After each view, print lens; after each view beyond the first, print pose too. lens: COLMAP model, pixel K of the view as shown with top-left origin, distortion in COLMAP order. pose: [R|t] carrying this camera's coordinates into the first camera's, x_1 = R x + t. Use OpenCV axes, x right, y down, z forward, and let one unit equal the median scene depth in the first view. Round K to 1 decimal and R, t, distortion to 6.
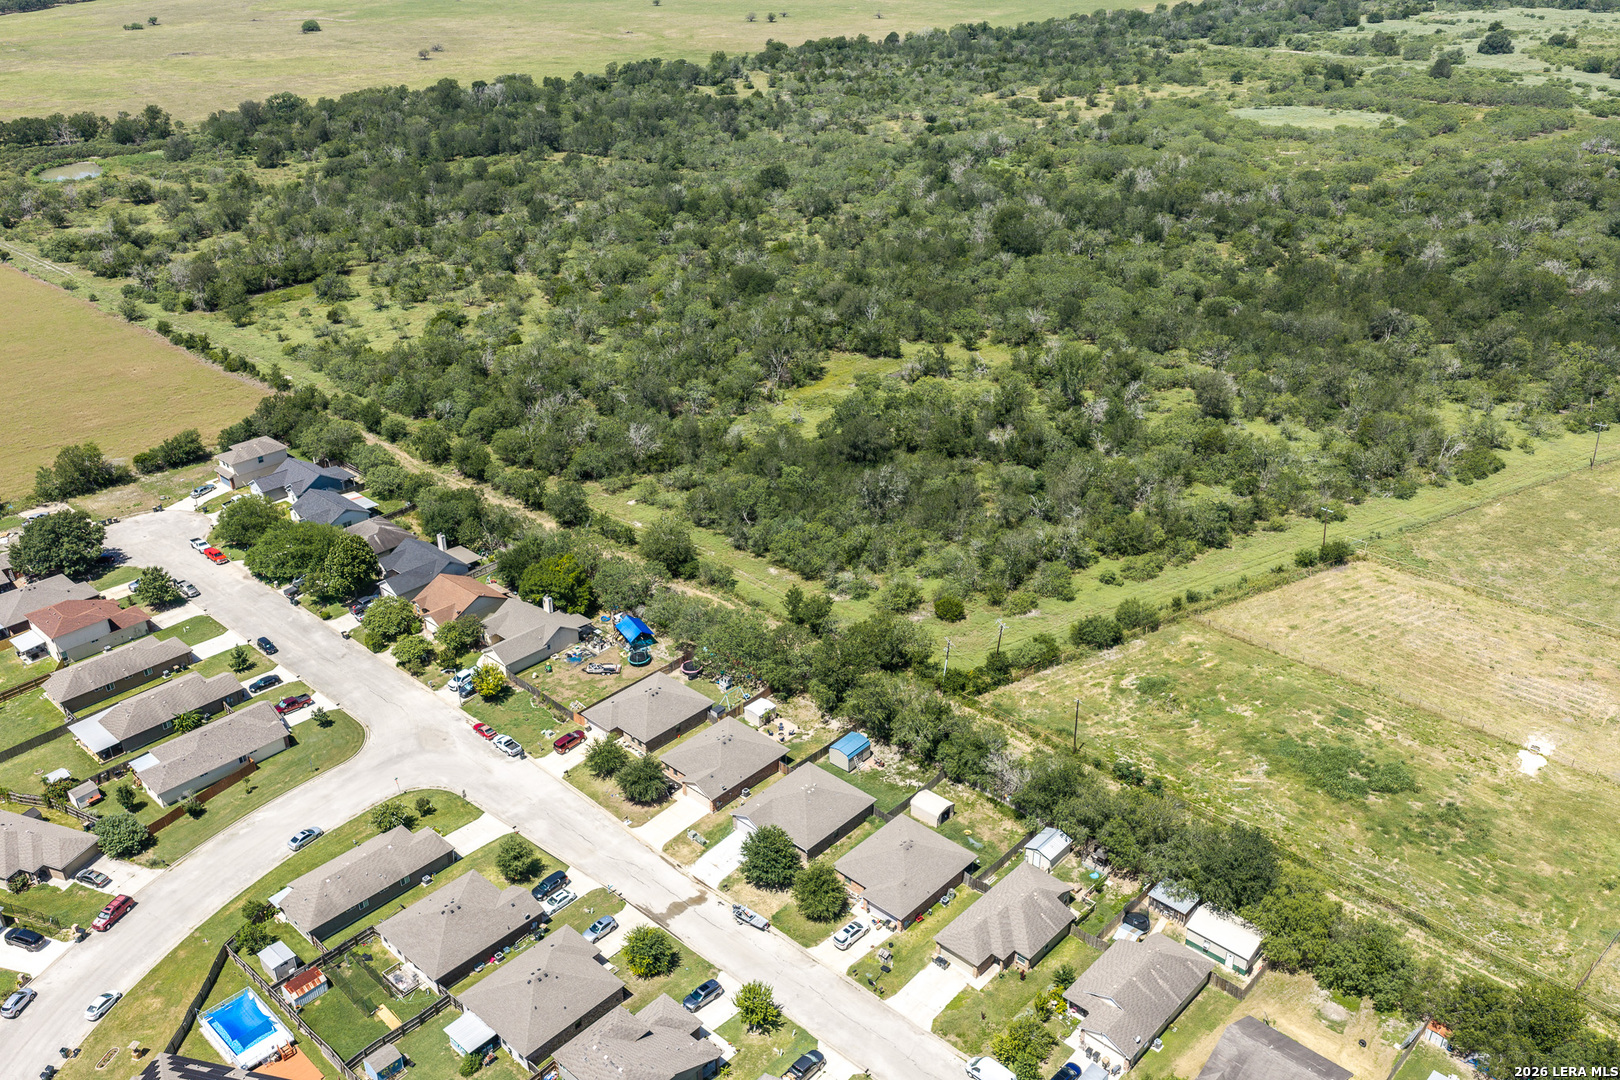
lens RADIAL K [[1335.5, 0, 808.6], [0, 1335.5, 556.6], [0, 0, 1]] dist [0.035042, -0.011949]
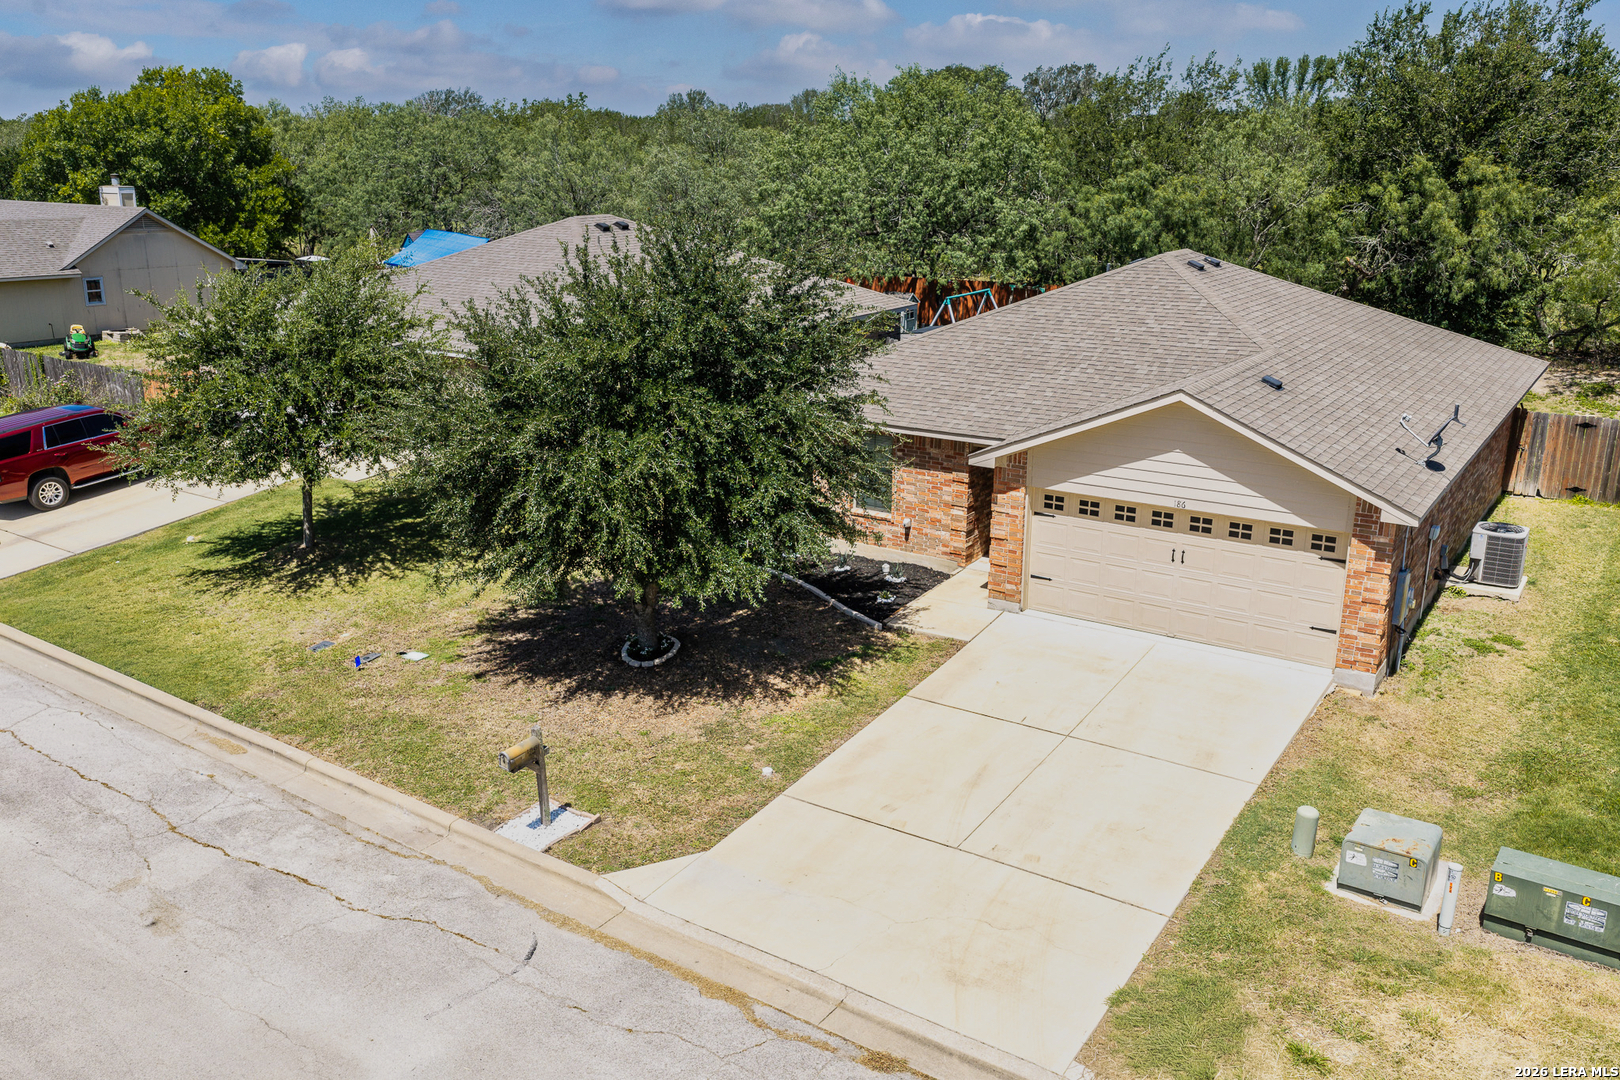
lens RADIAL K [[1311.3, 0, 805.3], [0, 1311.3, 619.3], [0, 0, 1]] dist [0.033806, 0.001190]
pose [[0.986459, -0.052015, 0.155541, -0.106115], [0.072587, 0.988899, -0.129652, 0.160192], [-0.147071, 0.139187, 0.979284, 0.737197]]
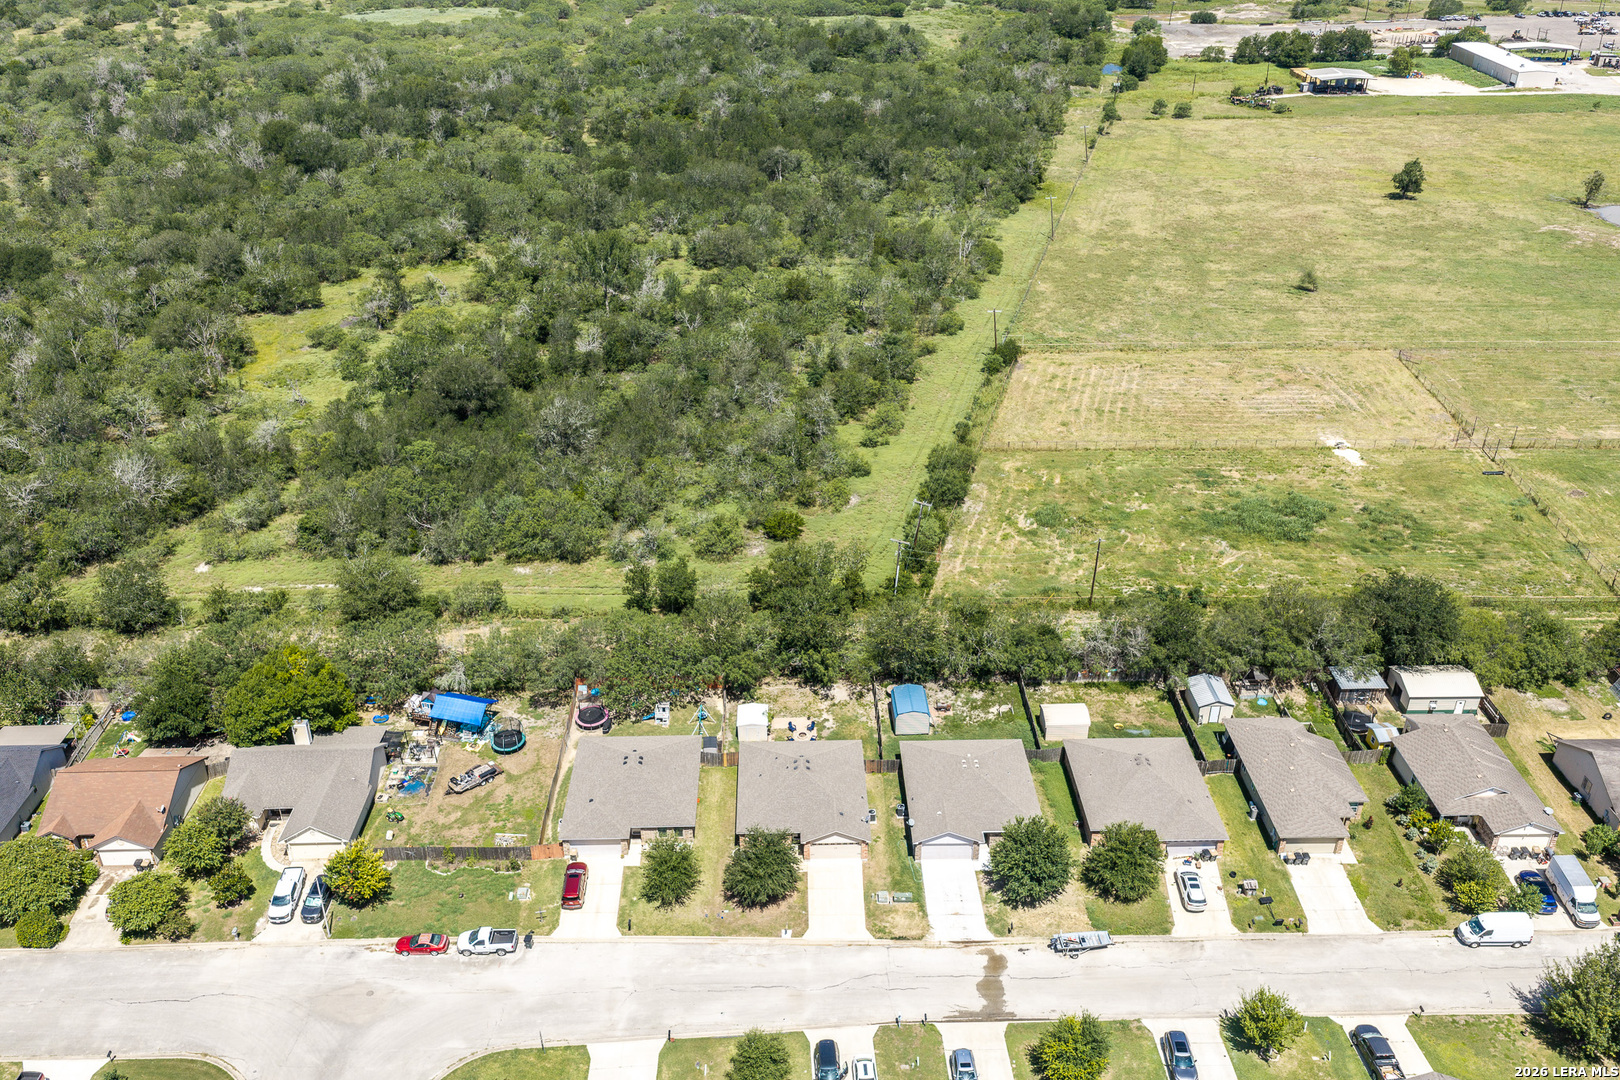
lens RADIAL K [[1335.5, 0, 808.6], [0, 1335.5, 556.6], [0, 0, 1]] dist [0.035042, -0.011949]
pose [[0.719906, -0.339219, 0.605530, -0.374639], [0.322919, 0.935953, 0.140409, -0.051110], [-0.614377, 0.094456, 0.783338, 0.374315]]
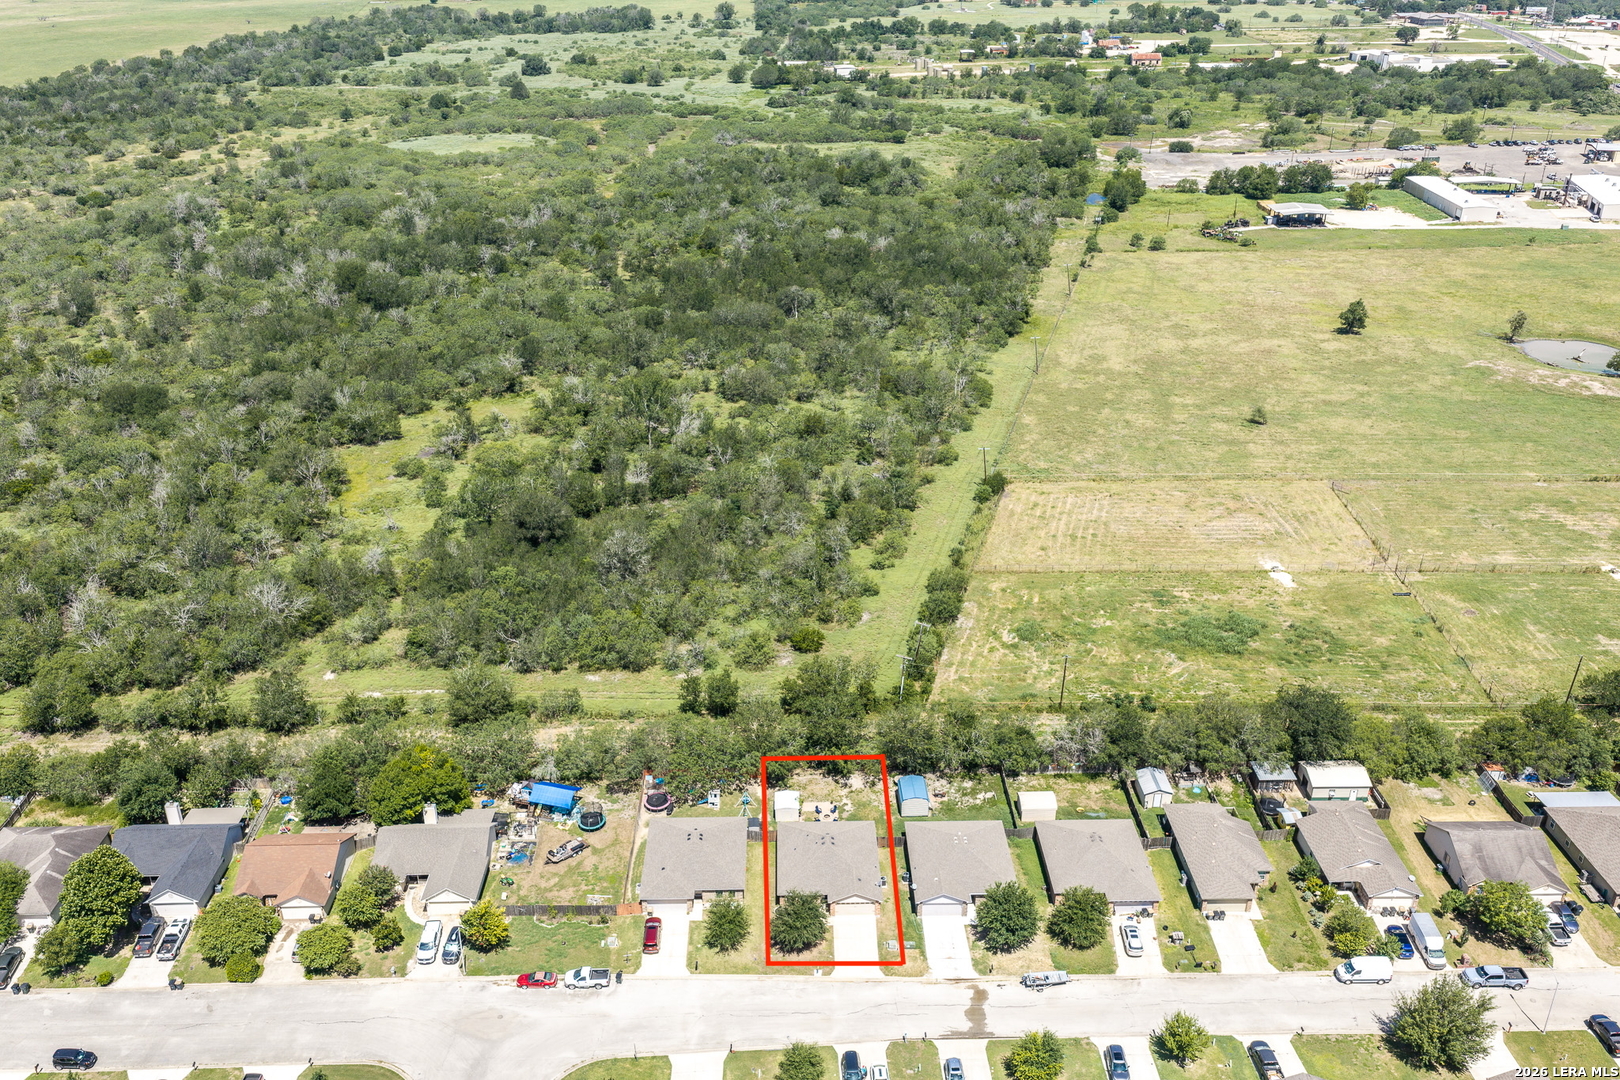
lens RADIAL K [[1335.5, 0, 808.6], [0, 1335.5, 556.6], [0, 0, 1]] dist [0.035042, -0.011949]
pose [[0.721417, -0.304661, 0.621883, -0.475718], [0.321875, 0.942645, 0.088411, -0.102815], [-0.613151, 0.136388, 0.778103, 0.249217]]
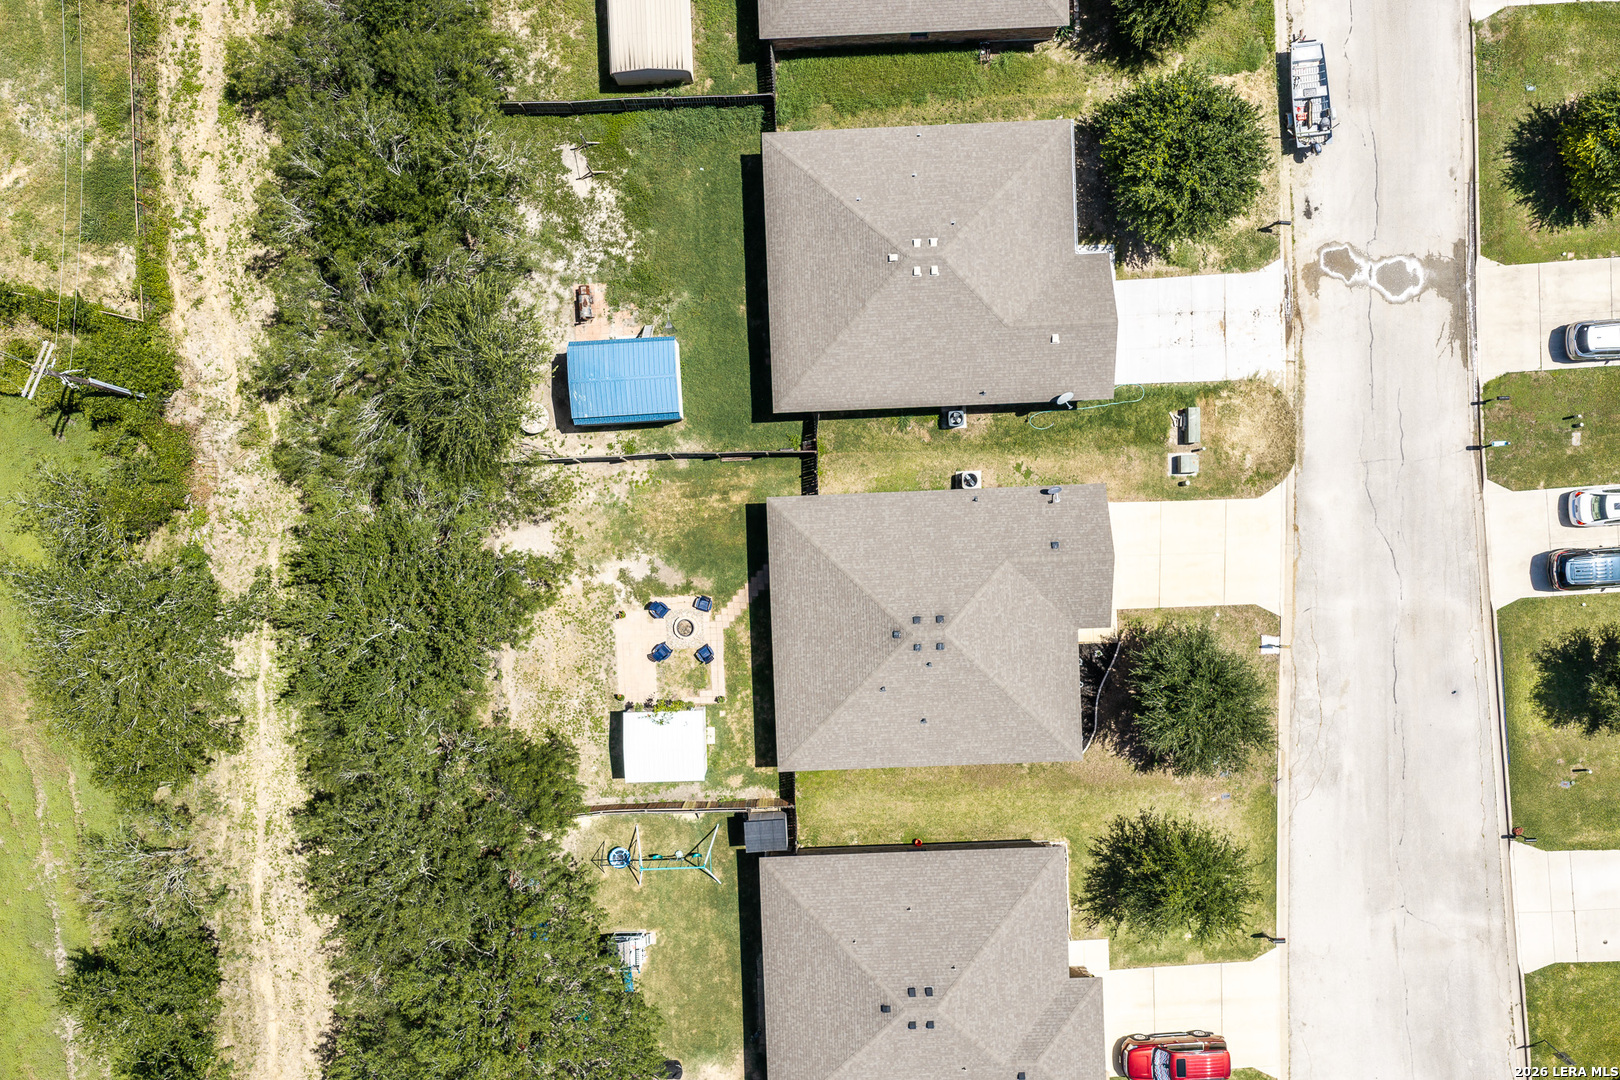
lens RADIAL K [[1335.5, 0, 808.6], [0, 1335.5, 556.6], [0, 0, 1]] dist [0.035042, -0.011949]
pose [[-0.706664, -0.707467, -0.010762, -0.022907], [0.335965, -0.348892, 0.874873, -0.117862], [-0.622699, 0.614625, 0.484233, 0.721196]]
